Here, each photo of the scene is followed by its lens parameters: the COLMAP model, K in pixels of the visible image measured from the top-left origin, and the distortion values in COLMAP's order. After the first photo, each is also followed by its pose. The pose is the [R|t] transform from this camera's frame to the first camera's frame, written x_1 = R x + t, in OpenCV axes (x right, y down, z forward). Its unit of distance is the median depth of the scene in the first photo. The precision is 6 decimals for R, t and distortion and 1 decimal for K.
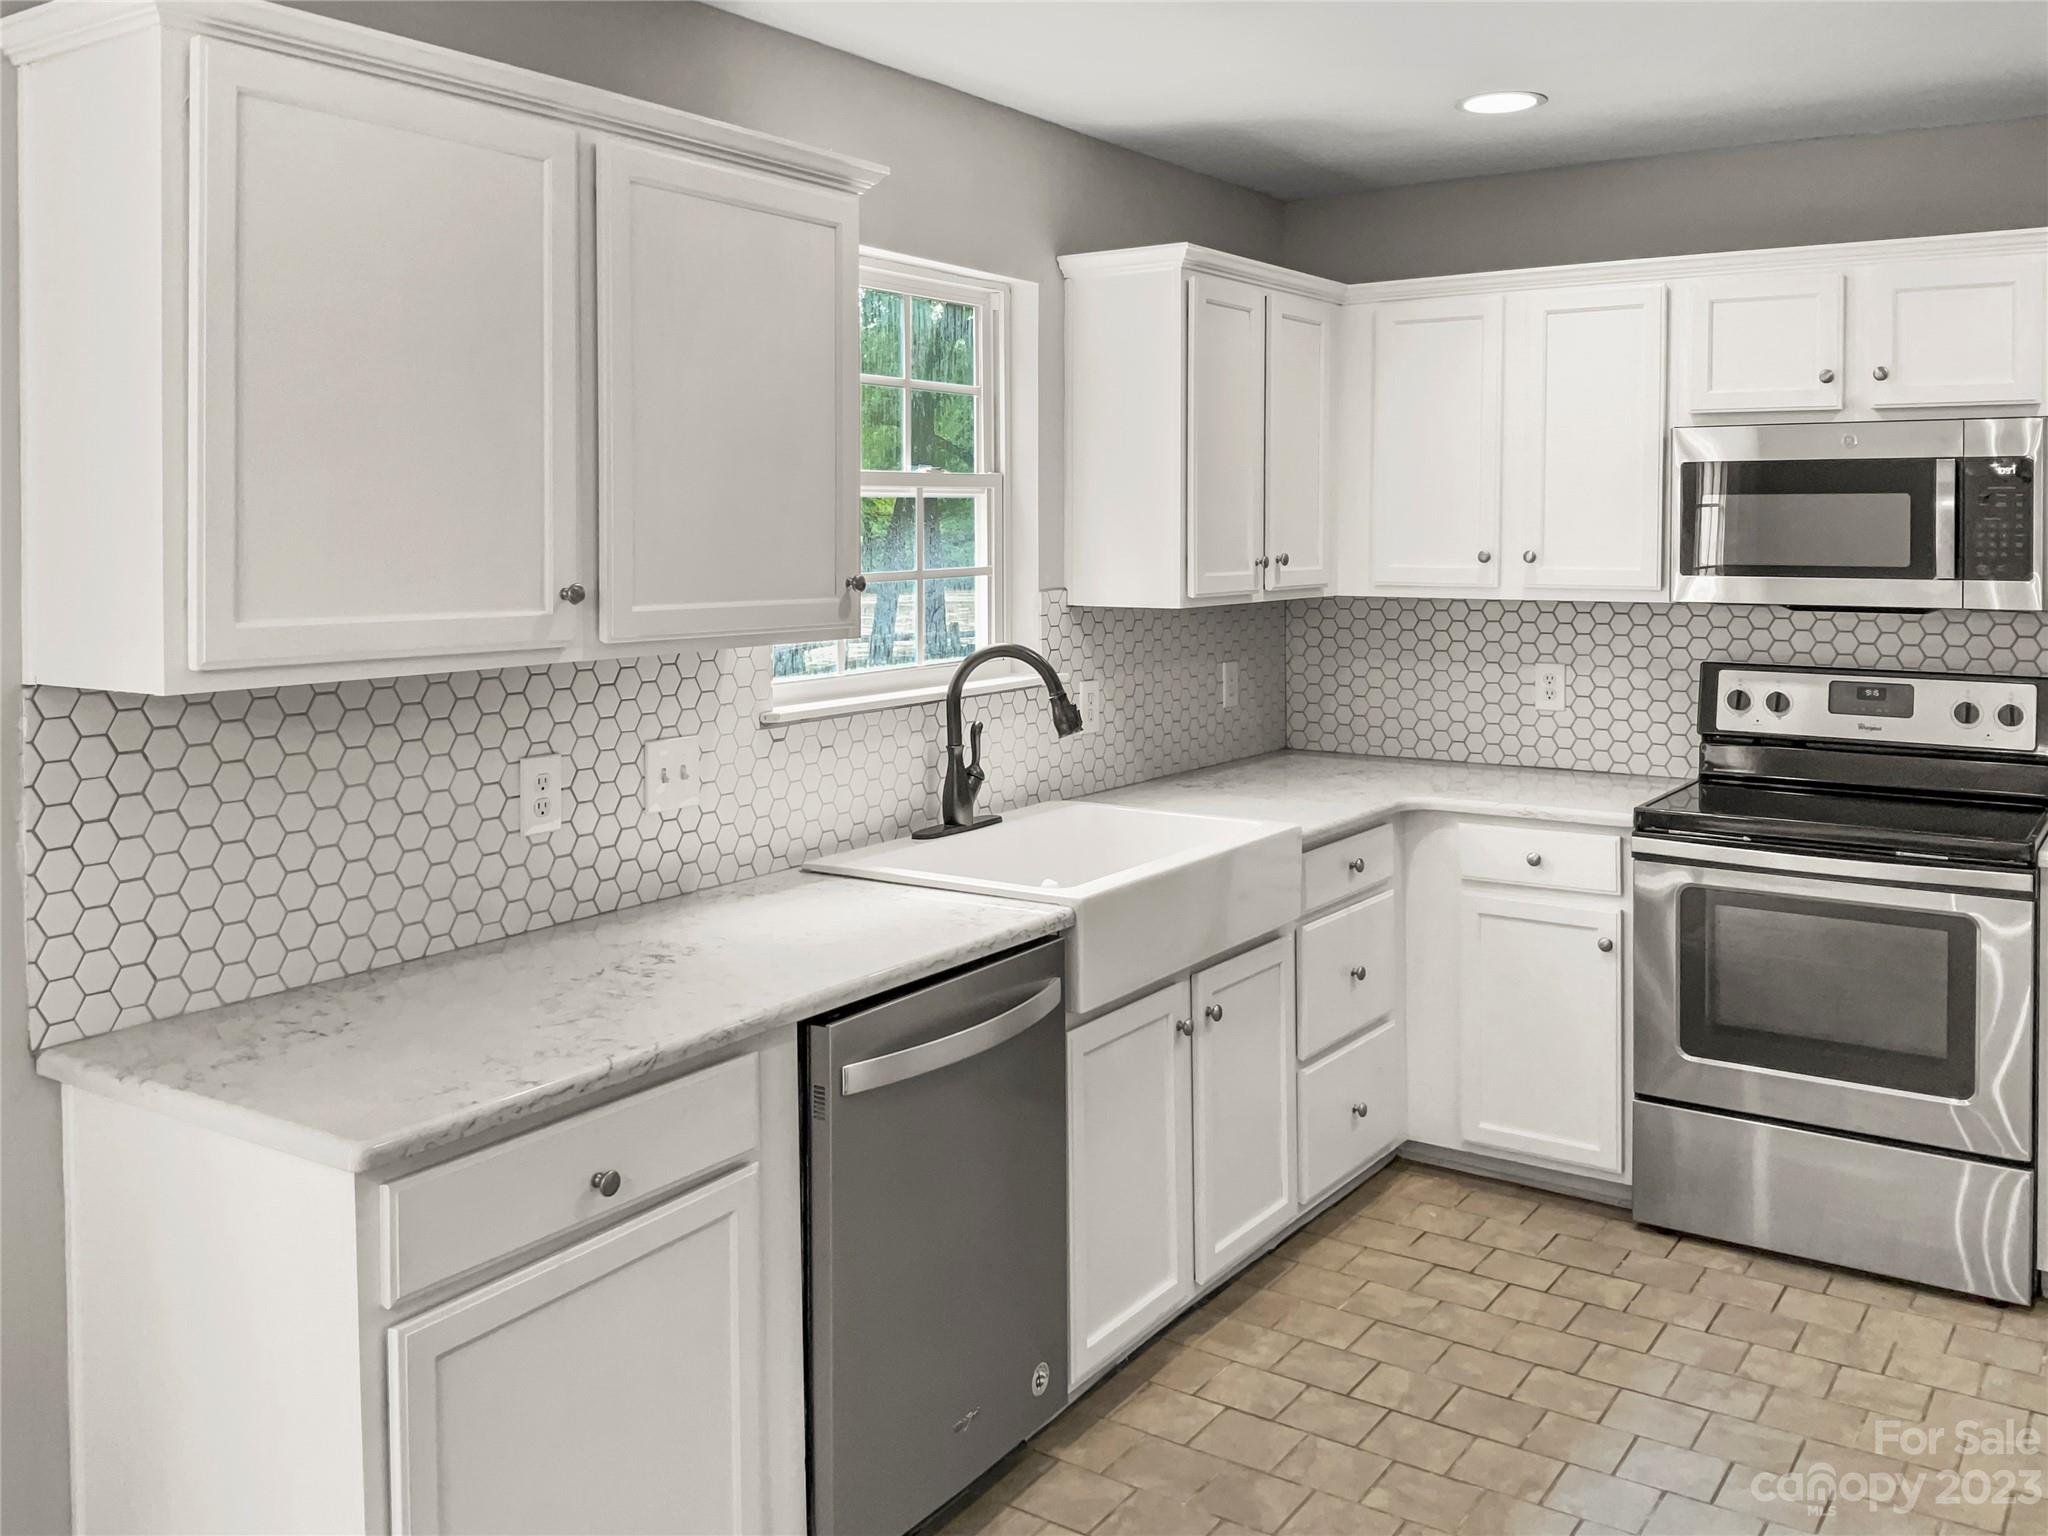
lens RADIAL K [[1779.5, 0, 1023.9], [0, 1779.5, 537.6], [0, 0, 1]] dist [0.053985, -0.078902]
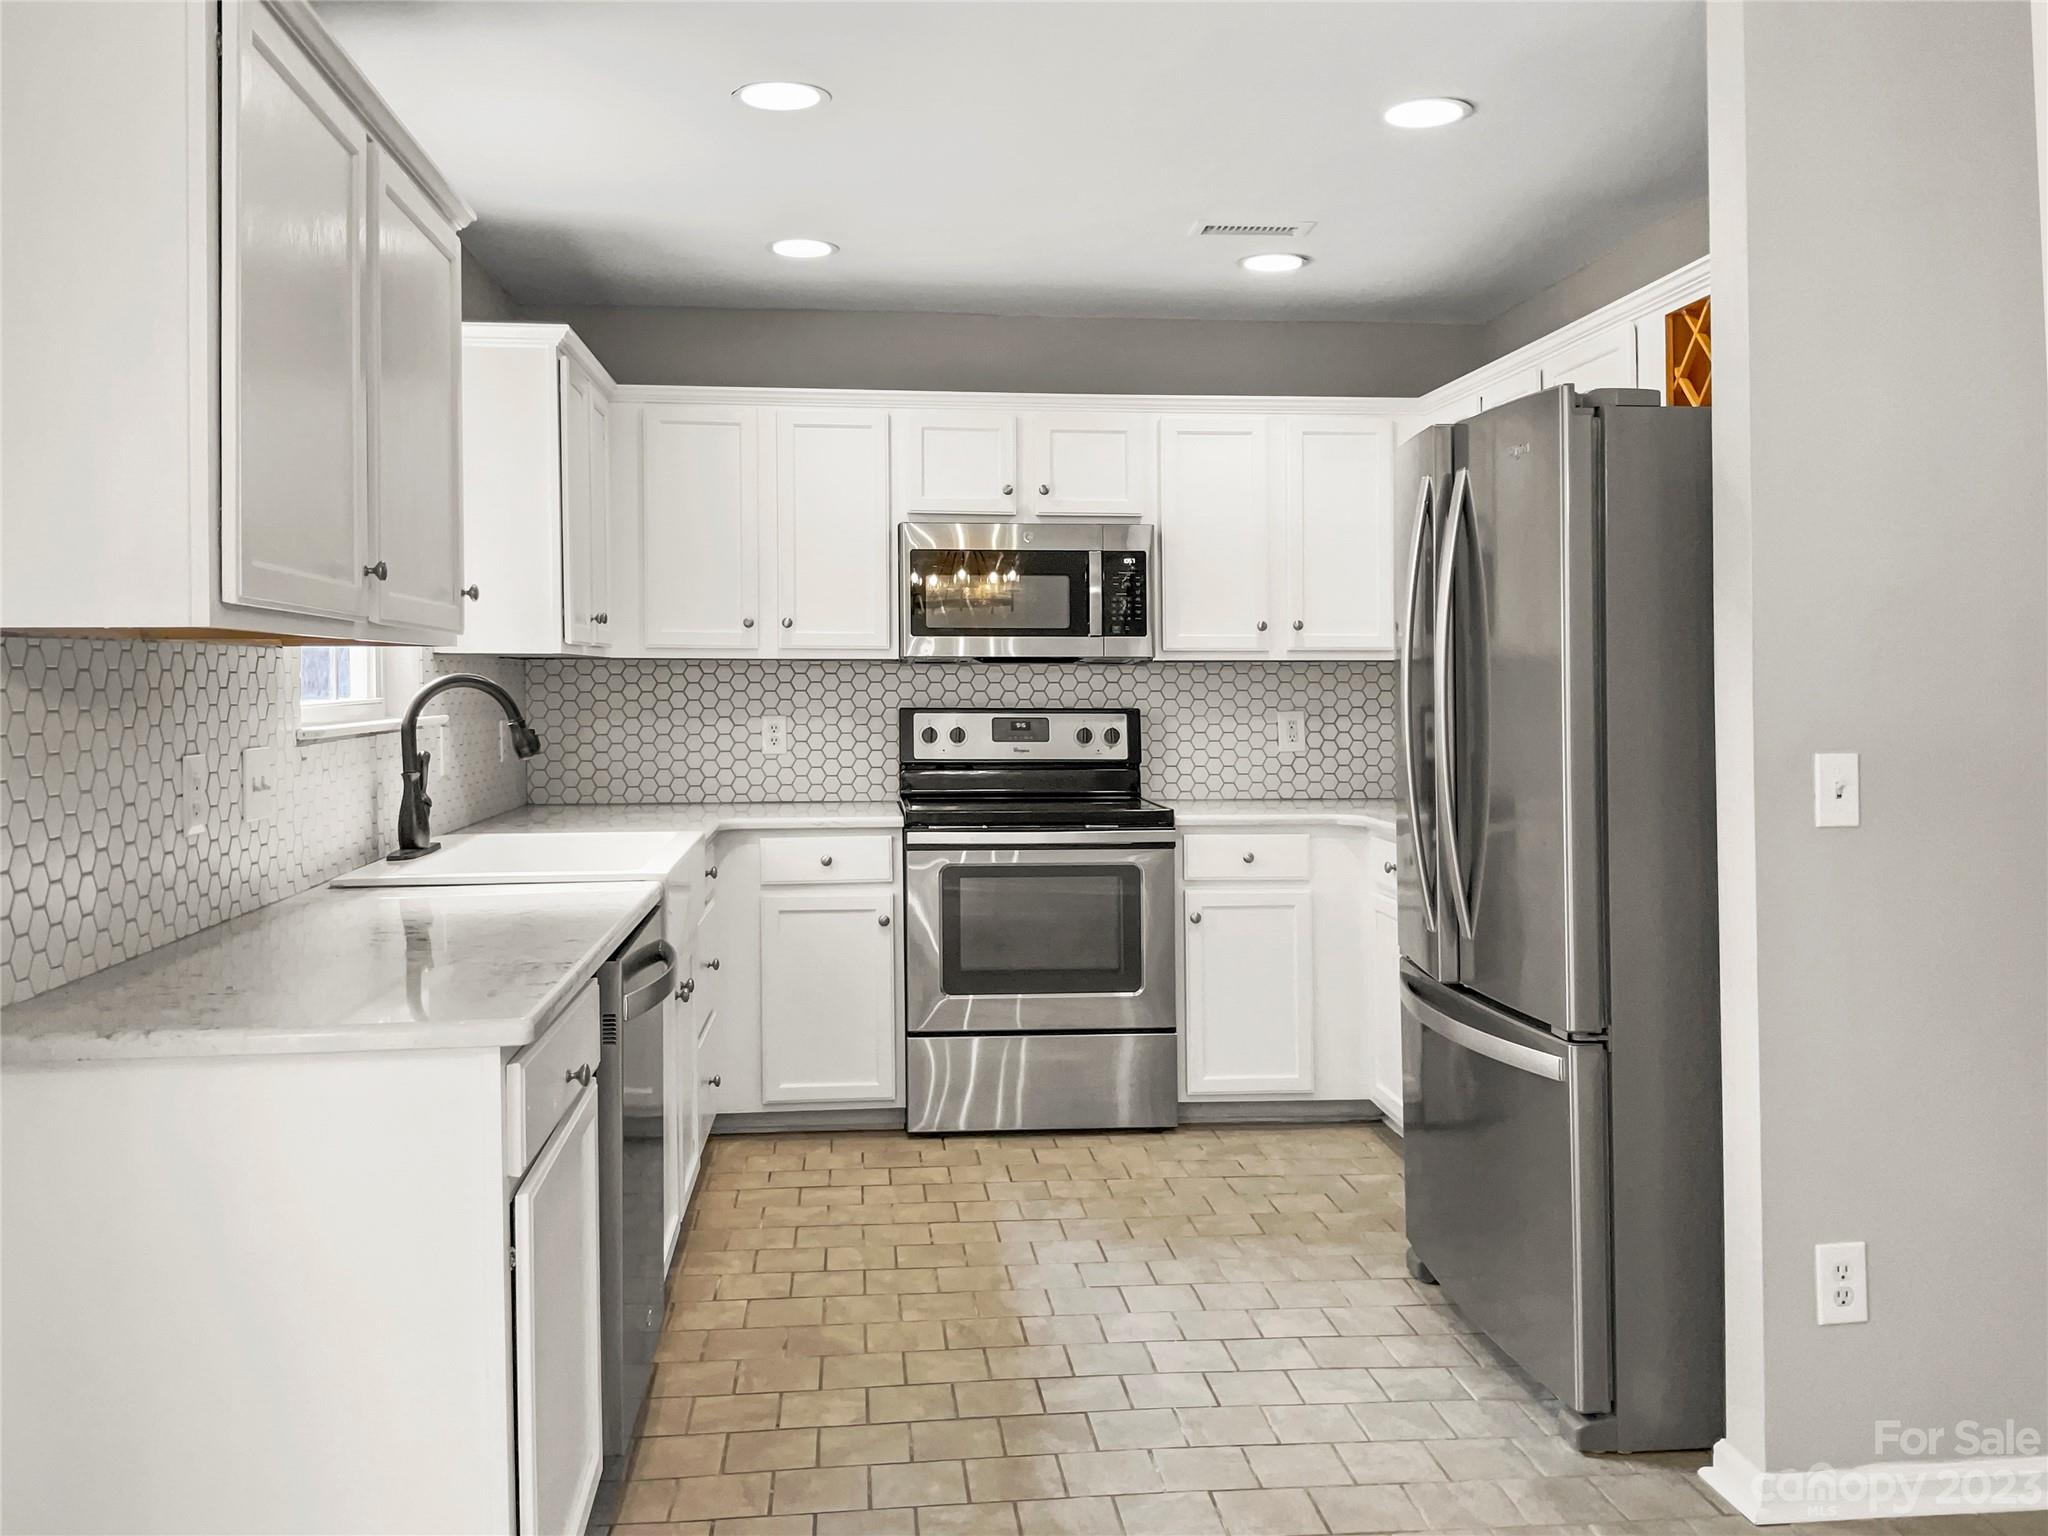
lens RADIAL K [[1743.3, 0, 1027.1], [0, 1743.3, 648.5], [0, 0, 1]] dist [0.077926, -0.098243]
pose [[0.759204, 0.017731, 0.650611, -0.392423], [0.000240, 0.999621, -0.027523, 0.065473], [-0.650852, 0.021052, 0.758913, -0.011045]]
